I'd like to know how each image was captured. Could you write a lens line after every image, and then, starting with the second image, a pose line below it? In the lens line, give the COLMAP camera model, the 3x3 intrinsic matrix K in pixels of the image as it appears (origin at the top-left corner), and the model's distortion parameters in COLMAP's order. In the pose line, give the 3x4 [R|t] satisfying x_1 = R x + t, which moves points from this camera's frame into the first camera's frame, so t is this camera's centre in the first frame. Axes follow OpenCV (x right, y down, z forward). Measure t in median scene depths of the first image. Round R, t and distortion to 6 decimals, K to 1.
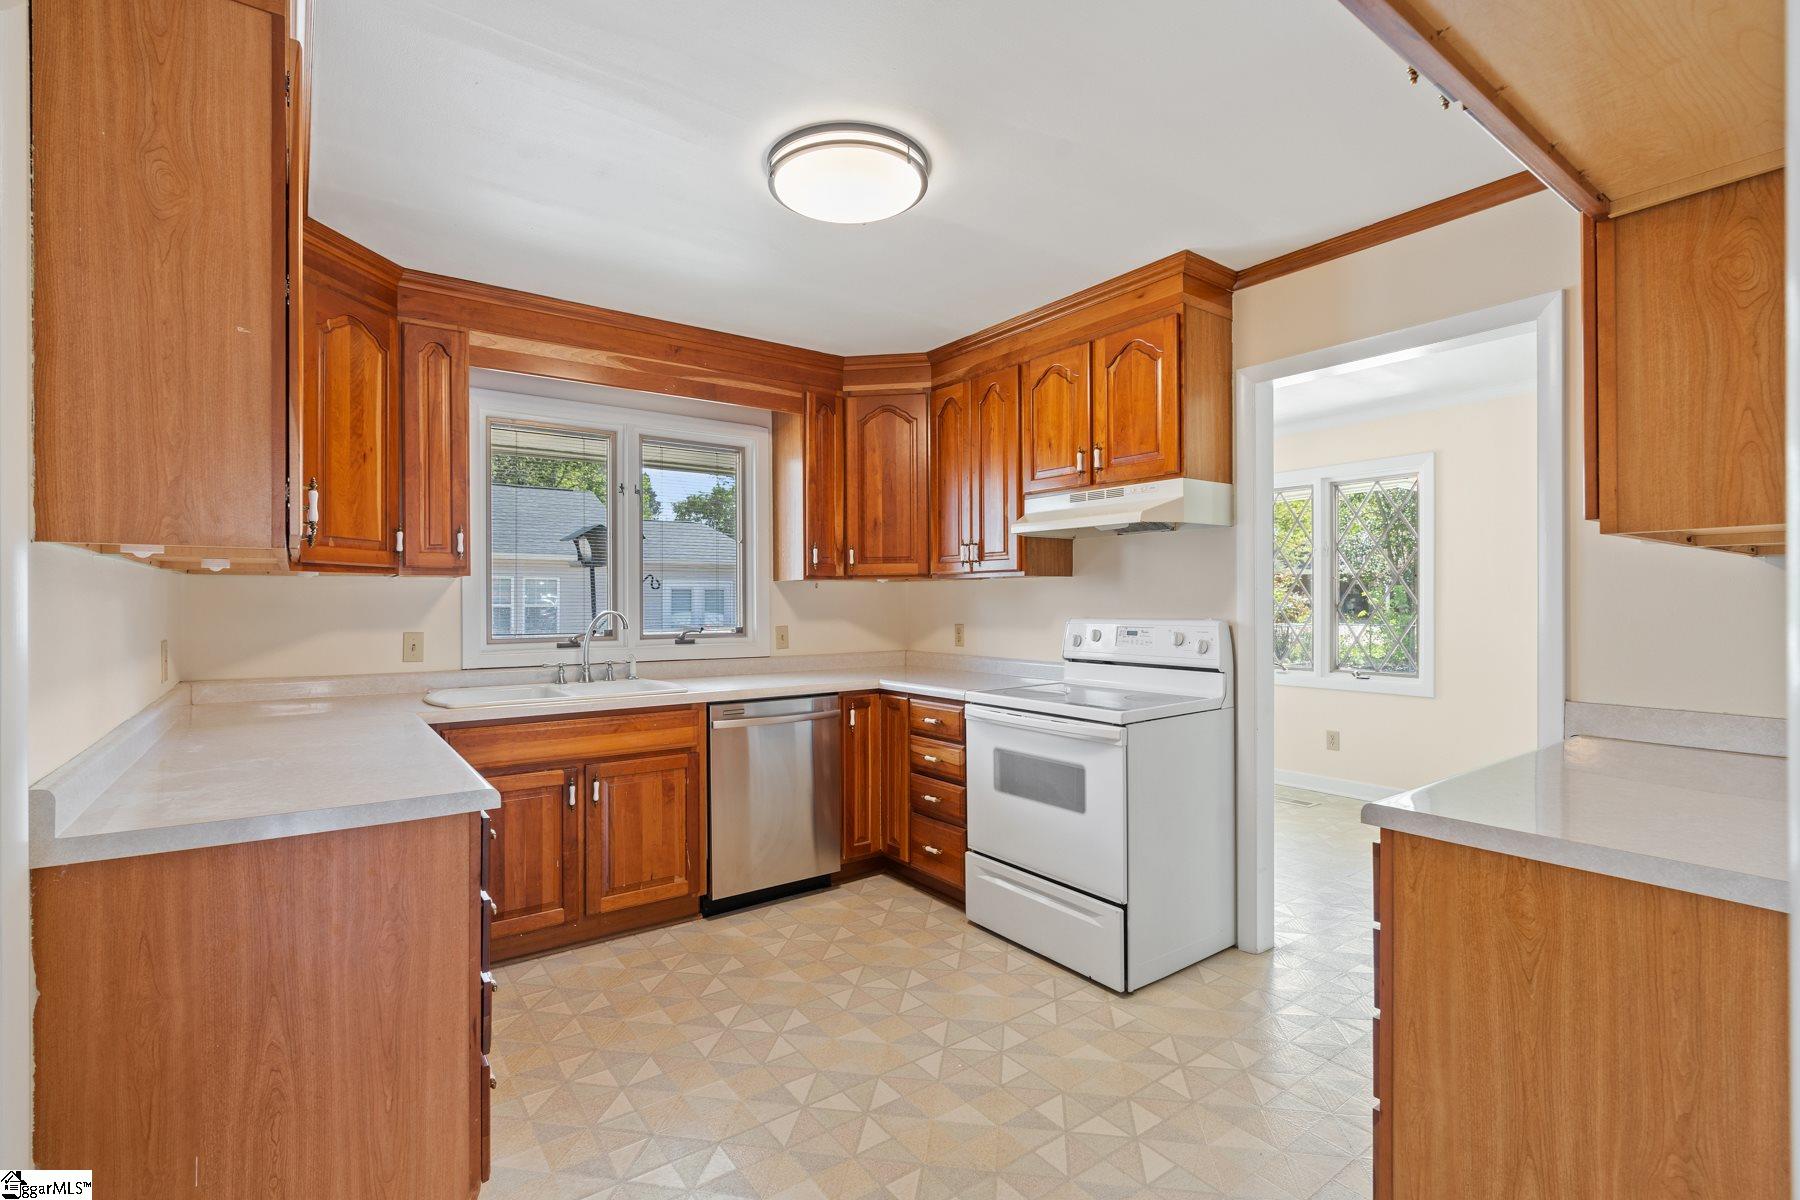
lens RADIAL K [[812.0, 0, 900.0], [0, 812.0, 600.0], [0, 0, 1]] dist [-0.000229, 0.000082]
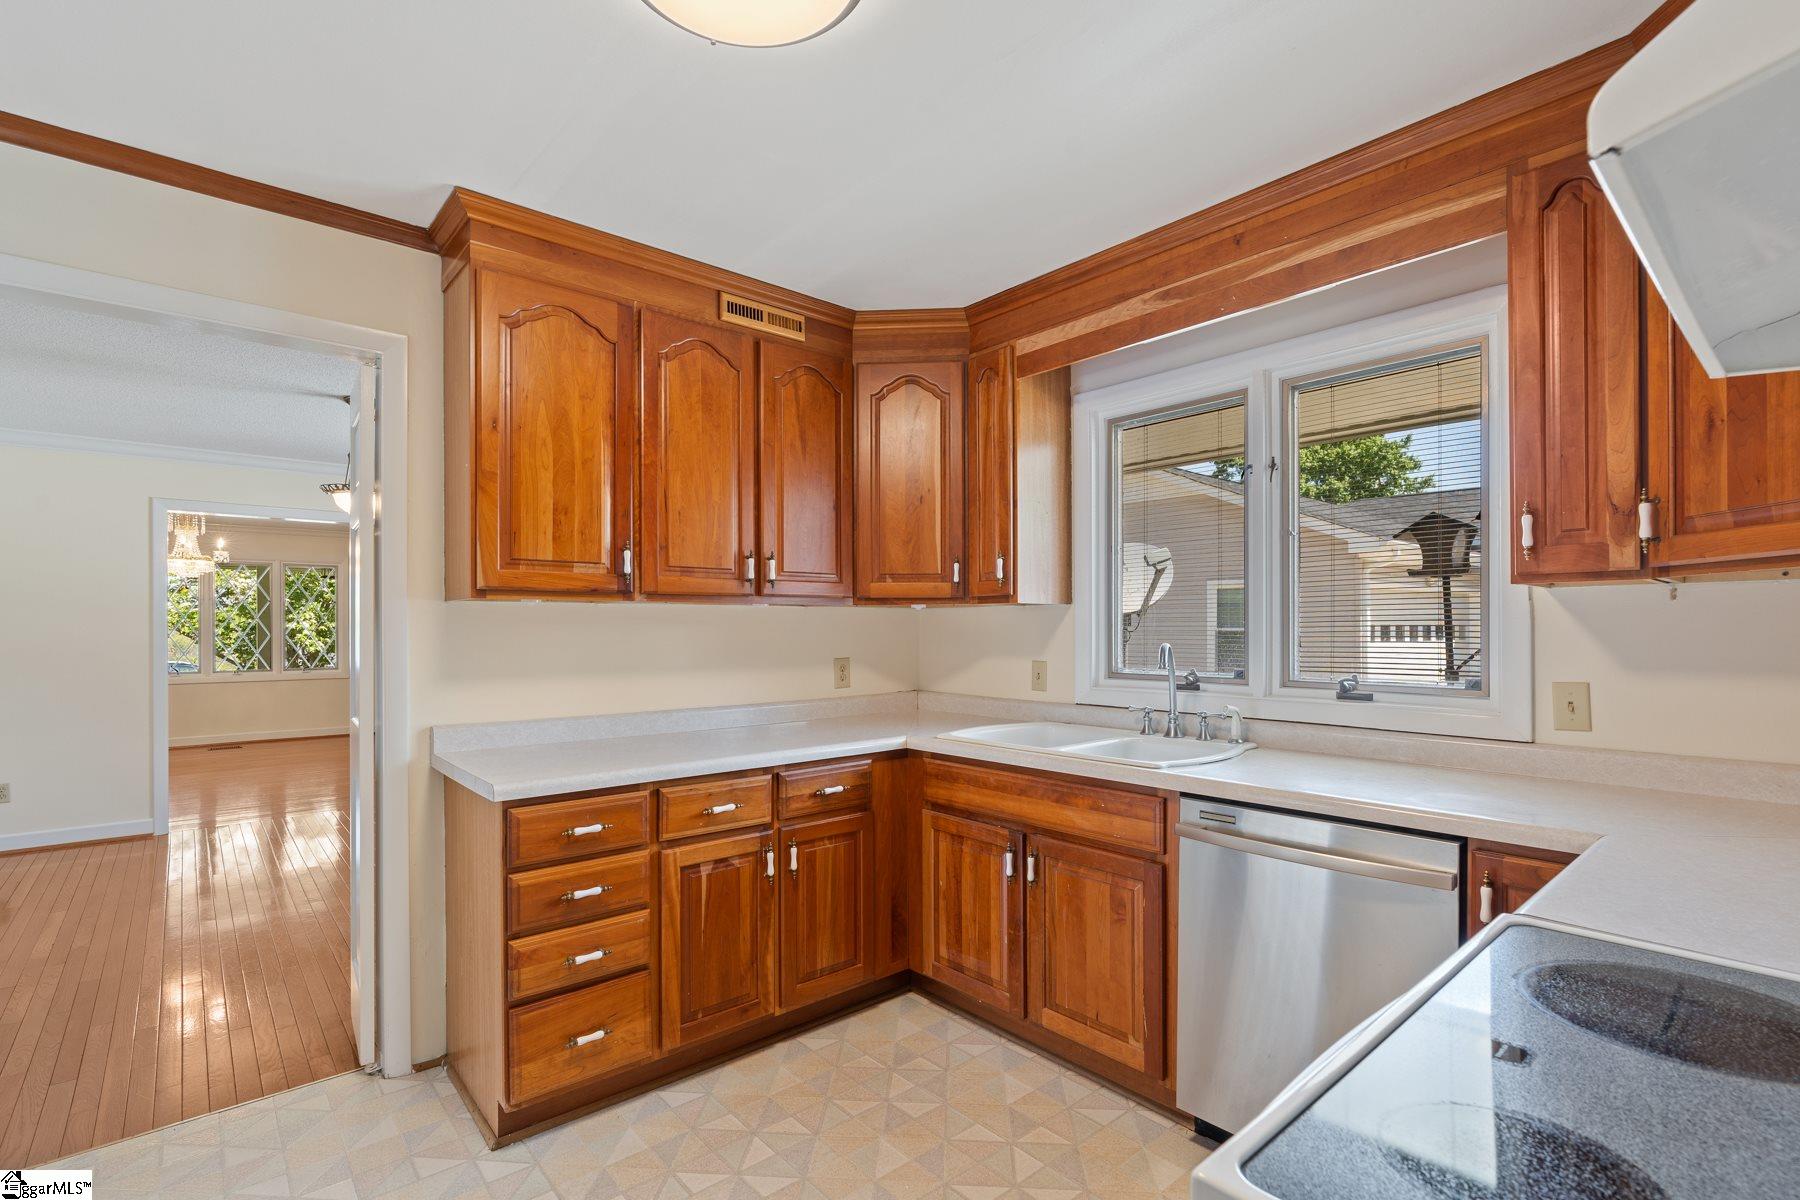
lens RADIAL K [[825.5, 0, 896.6], [0, 825.5, 626.3], [0, 0, 1]] dist [-0.003483, 0.000203]
pose [[0.079630, 0.000299, -0.996824, 0.399269], [0.004770, 0.999988, 0.000681, -0.004025], [0.996813, -0.004809, 0.079628, 0.757749]]
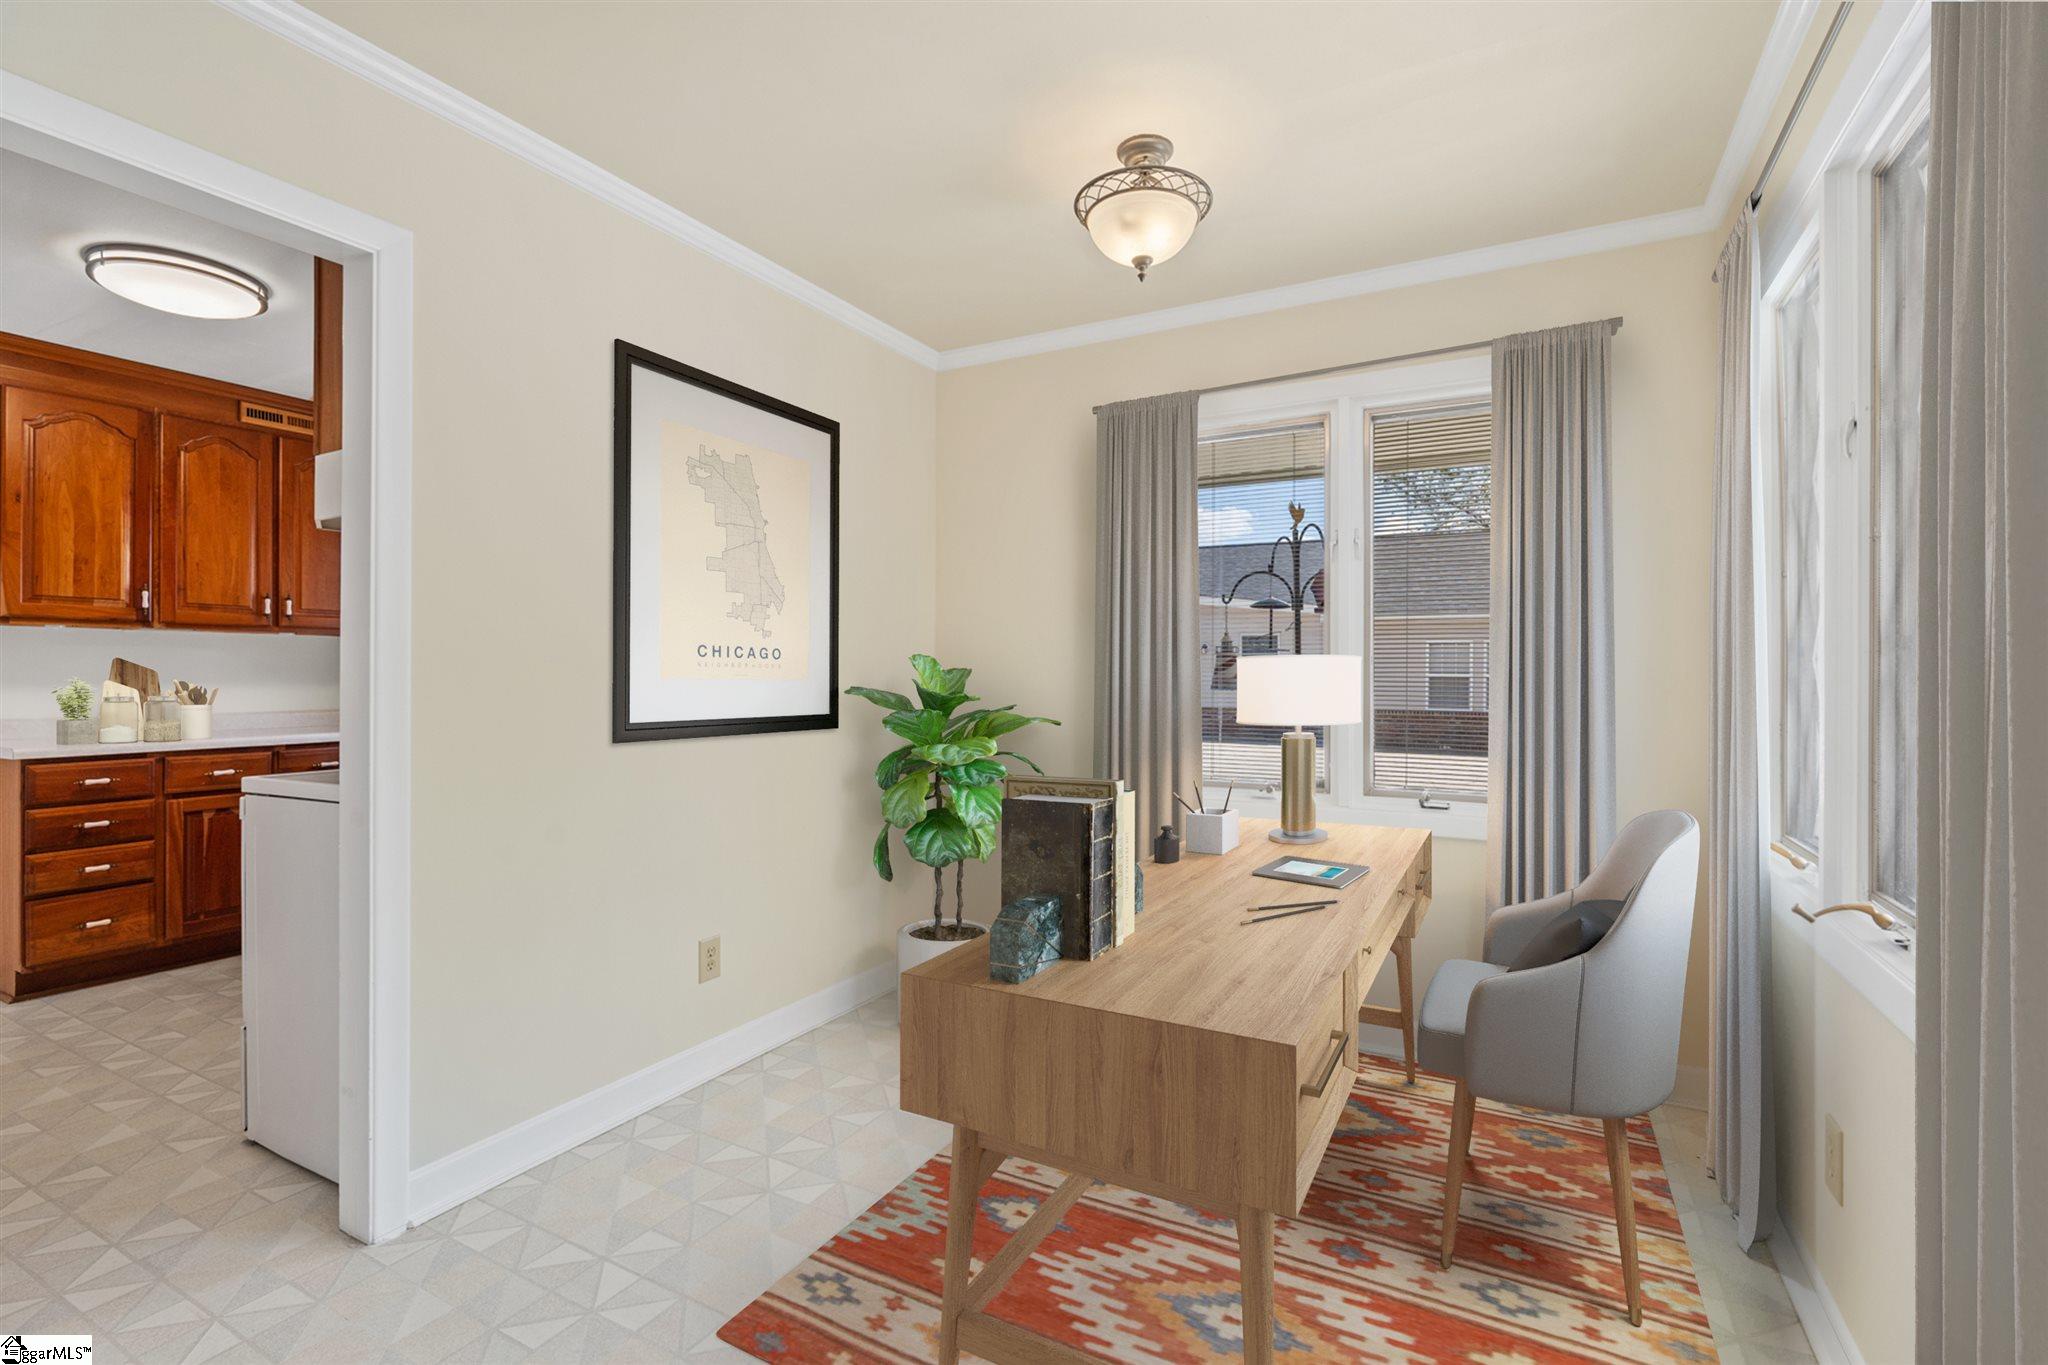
lens RADIAL K [[934.8, 0, 1019.3], [0, 934.8, 669.6], [0, 0, 1]] dist [-0.000754, -0.000014]
pose [[0.422201, -0.003790, -0.906494, 1.185528], [0.000627, 0.999992, -0.003890, 0.031248], [0.906502, 0.001074, 0.422200, 1.086035]]
